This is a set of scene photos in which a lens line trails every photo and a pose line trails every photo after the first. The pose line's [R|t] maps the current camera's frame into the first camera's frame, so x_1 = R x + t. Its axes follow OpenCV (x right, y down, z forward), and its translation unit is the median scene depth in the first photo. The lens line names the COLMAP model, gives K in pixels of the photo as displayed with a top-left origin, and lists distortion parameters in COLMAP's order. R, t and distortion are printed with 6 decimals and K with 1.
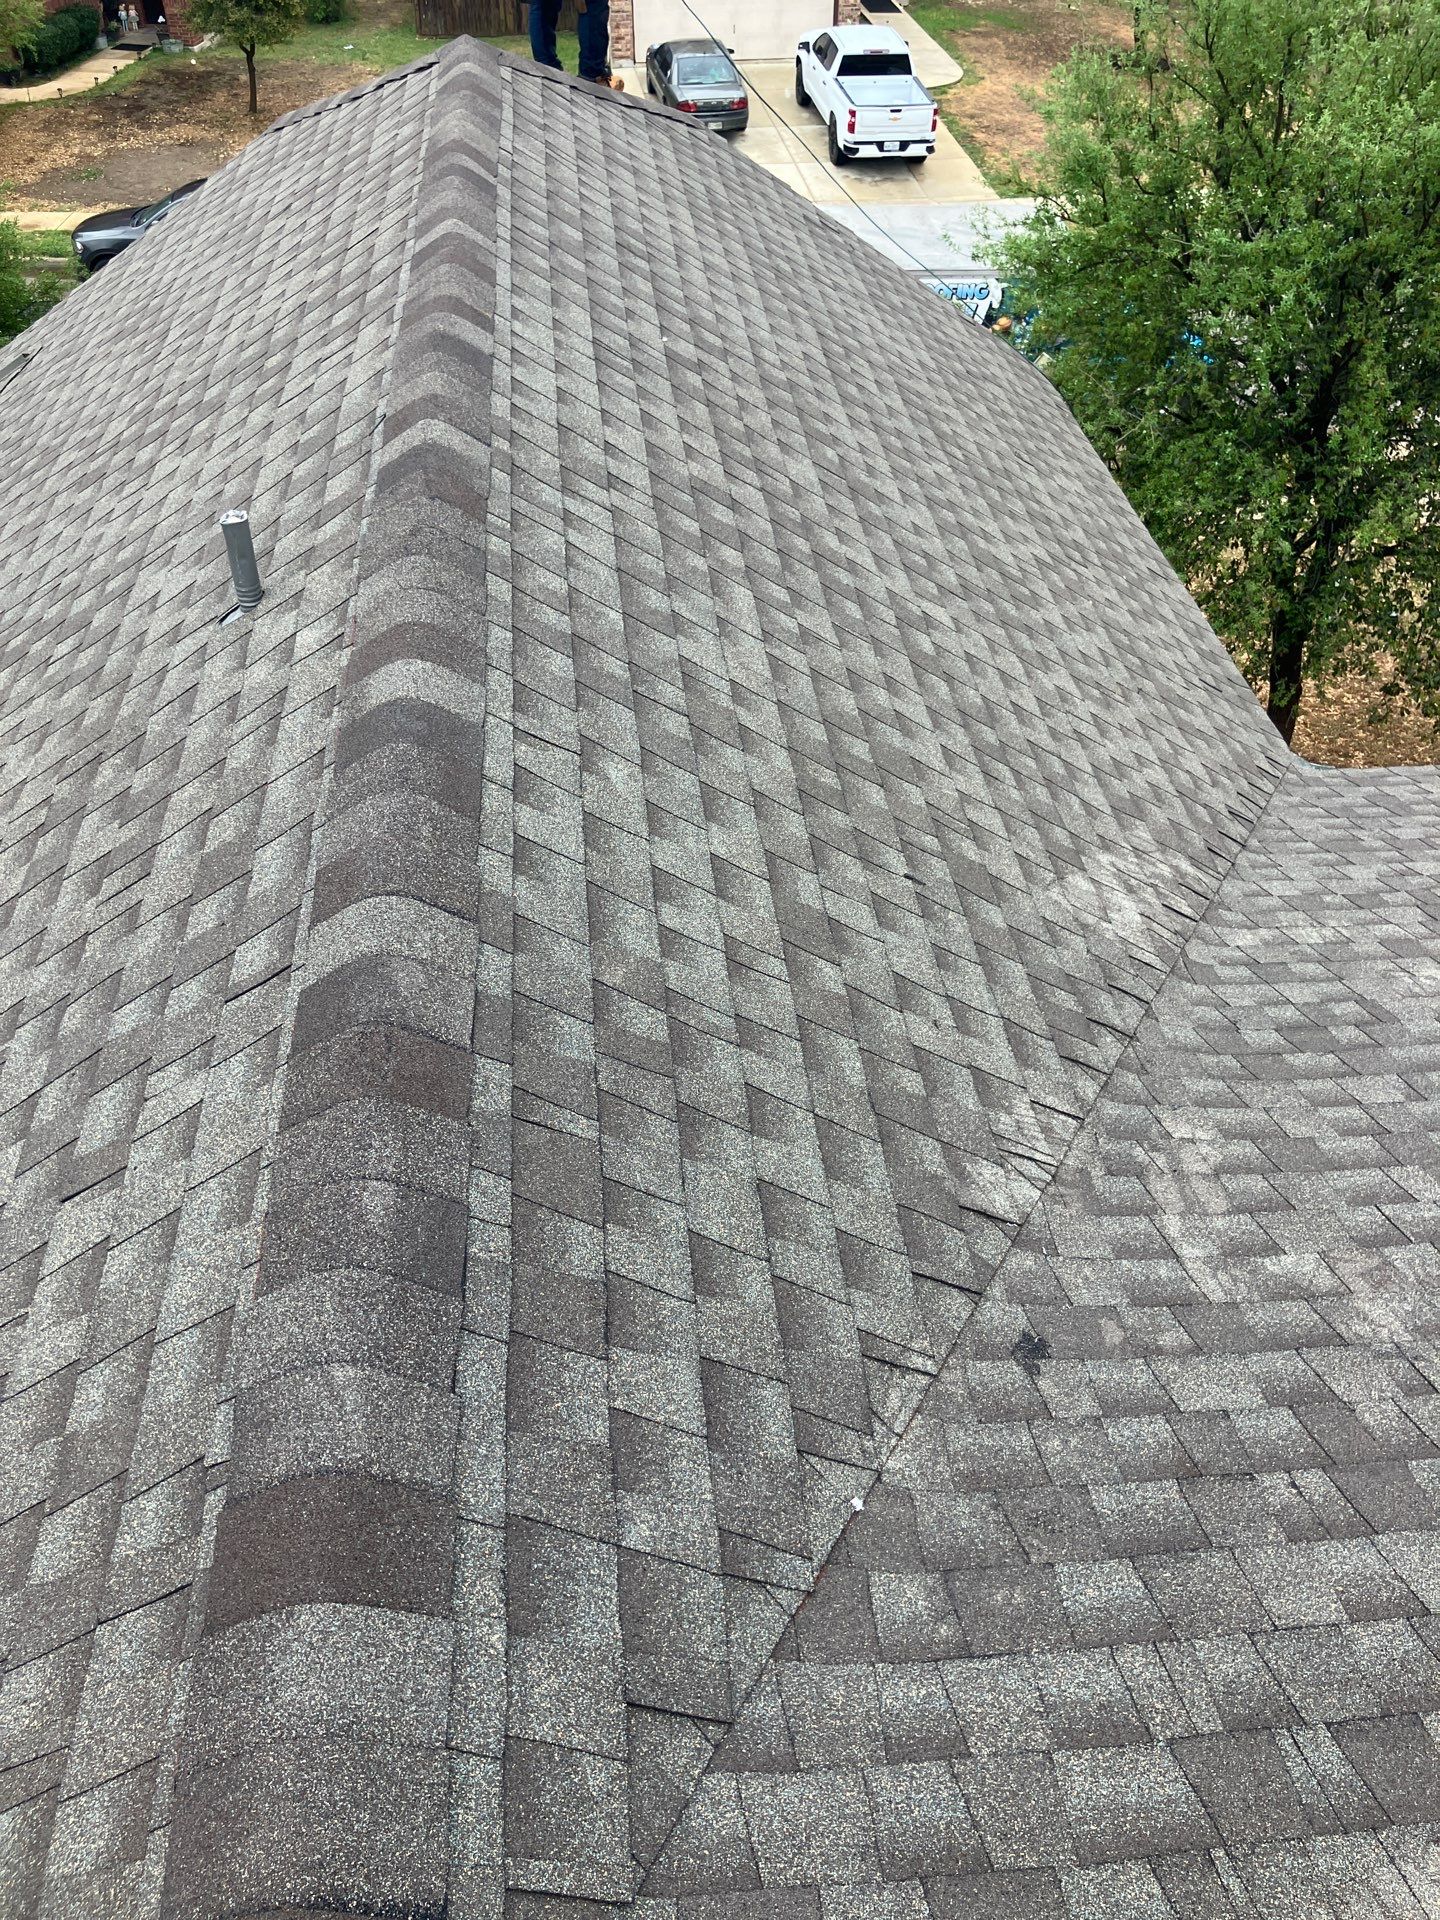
lens RADIAL K [[1645.8, 0, 720.0], [0, 1645.8, 960.0], [0, 0, 1]] dist [0.032429, 0.026983]
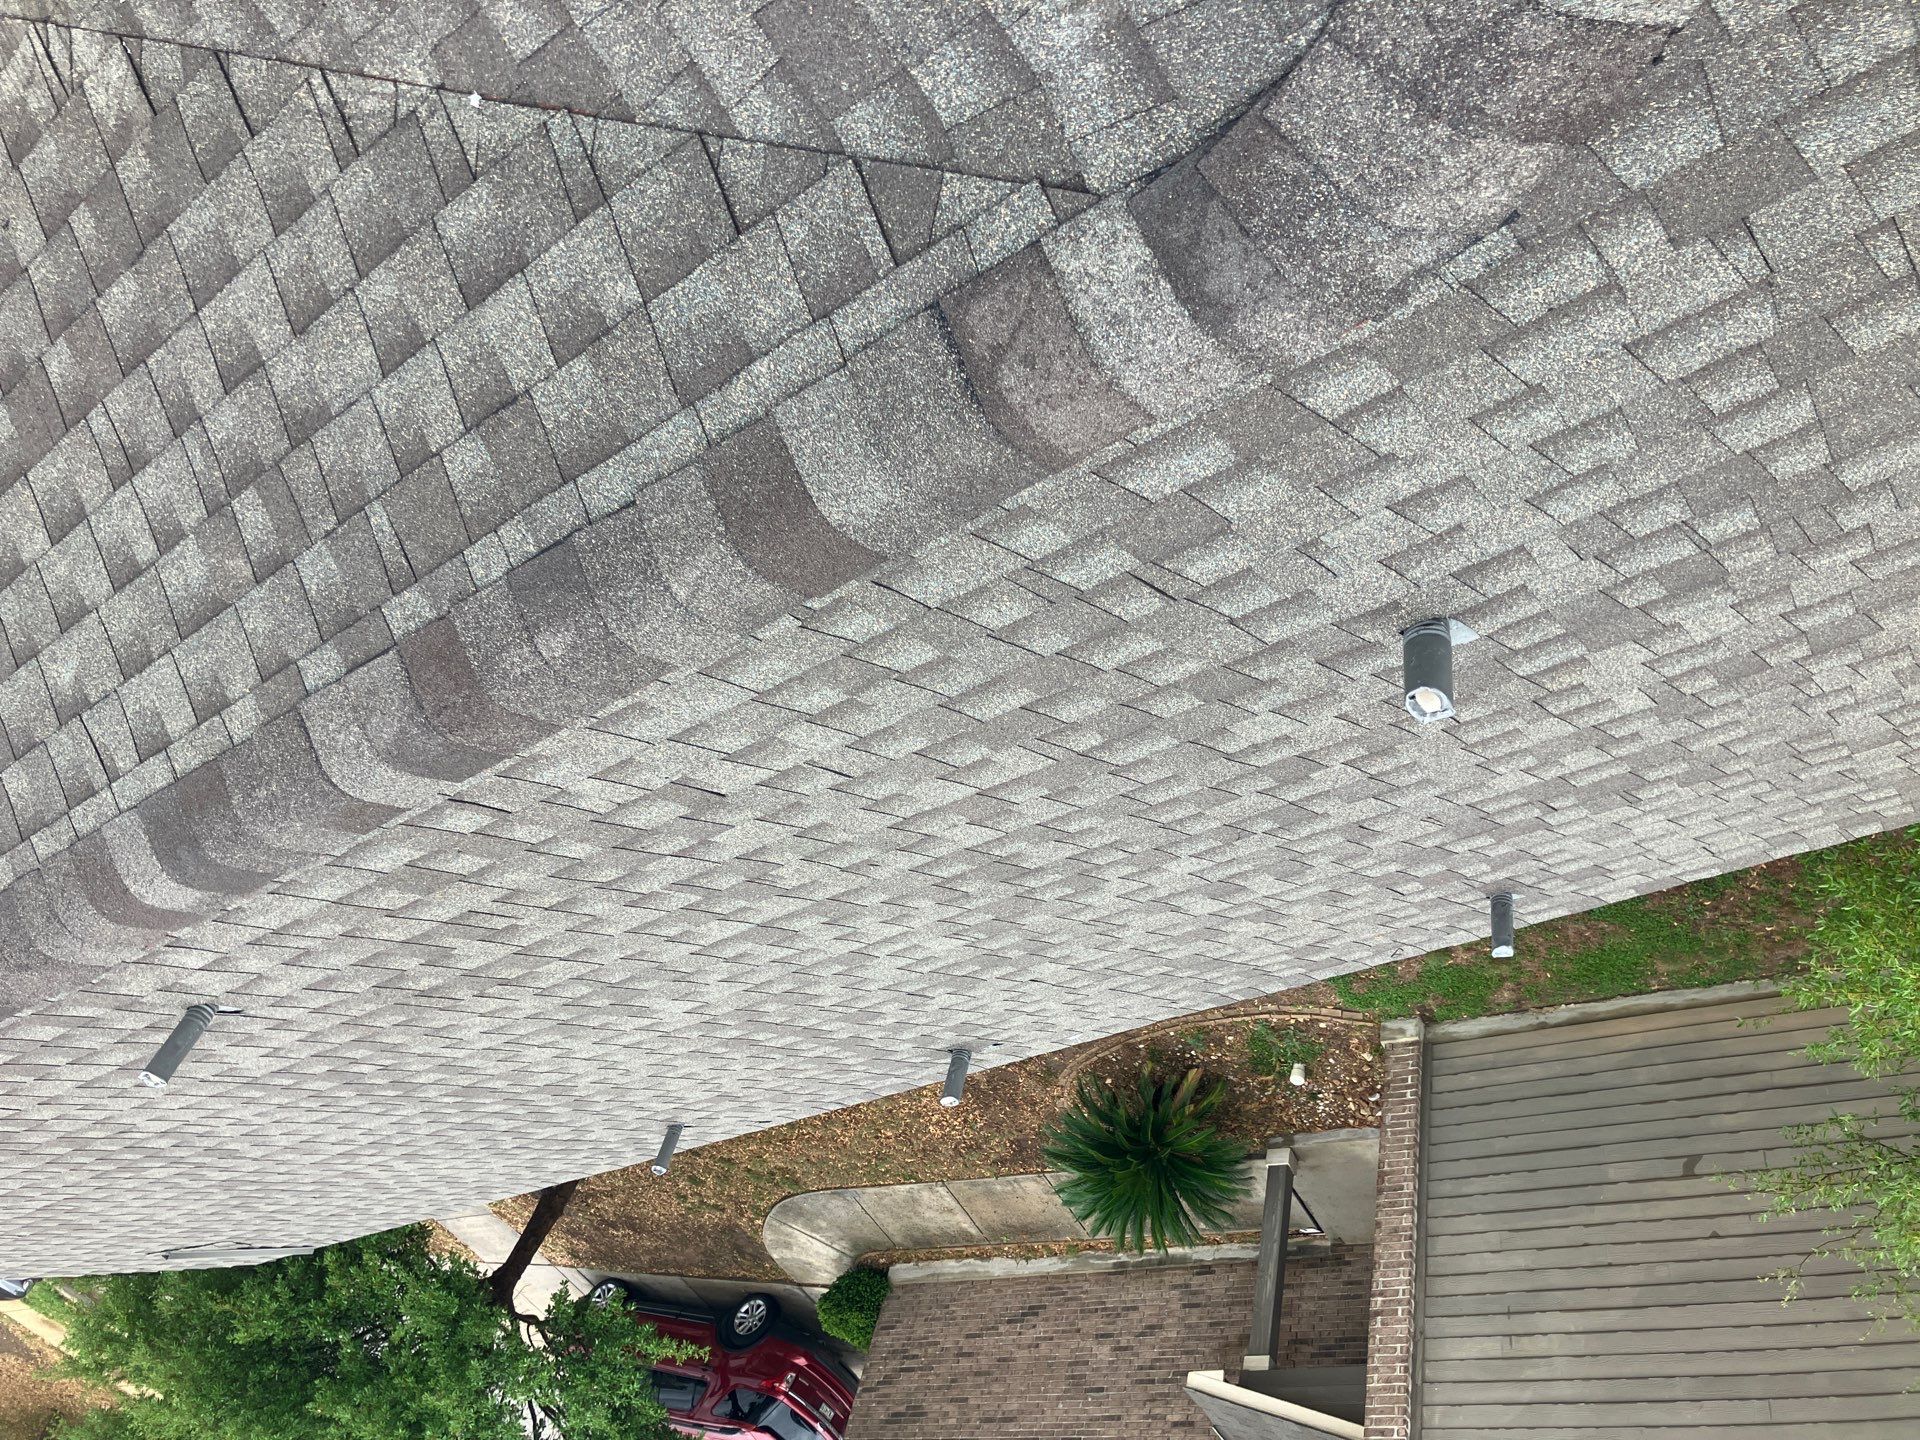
lens RADIAL K [[1645.8, 0, 960.0], [0, 1645.8, 720.0], [0, 0, 1]] dist [0.032429, 0.026983]
pose [[-0.532559, -0.700830, -0.474571, 0.128028], [0.721860, -0.668845, 0.177663, 0.092883], [-0.441926, -0.247958, 0.862101, -0.114531]]
